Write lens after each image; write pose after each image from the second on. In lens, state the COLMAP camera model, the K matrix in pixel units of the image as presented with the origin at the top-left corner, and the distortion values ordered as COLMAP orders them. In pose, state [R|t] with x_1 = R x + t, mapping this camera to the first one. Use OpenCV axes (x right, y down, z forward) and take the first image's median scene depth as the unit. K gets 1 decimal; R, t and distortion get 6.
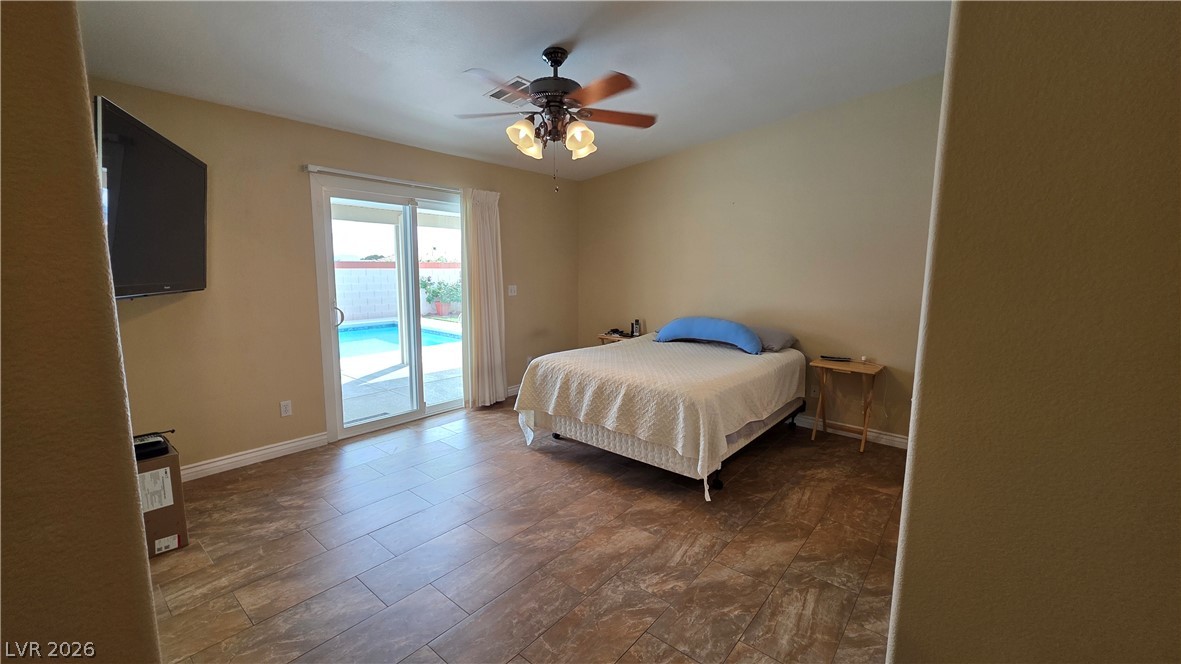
lens RADIAL K [[472.8, 0, 587.9], [0, 472.8, 329.8], [0, 0, 1]] dist [-0.000467, -0.000267]
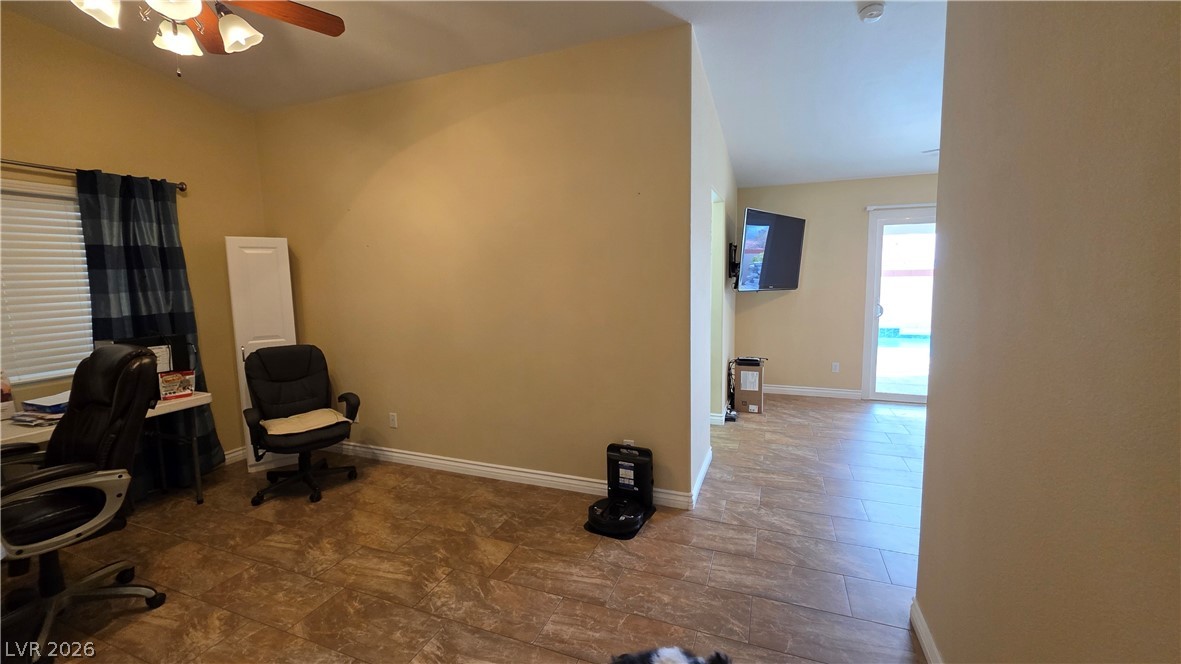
lens RADIAL K [[472.8, 0, 591.0], [0, 472.8, 329.2], [0, 0, 1]] dist [-0.000467, -0.000267]
pose [[0.325592, 0.095660, -0.940659, 0.693612], [-0.110286, 0.991920, 0.062699, 0.044039], [0.939056, 0.083328, 0.333511, -0.347216]]
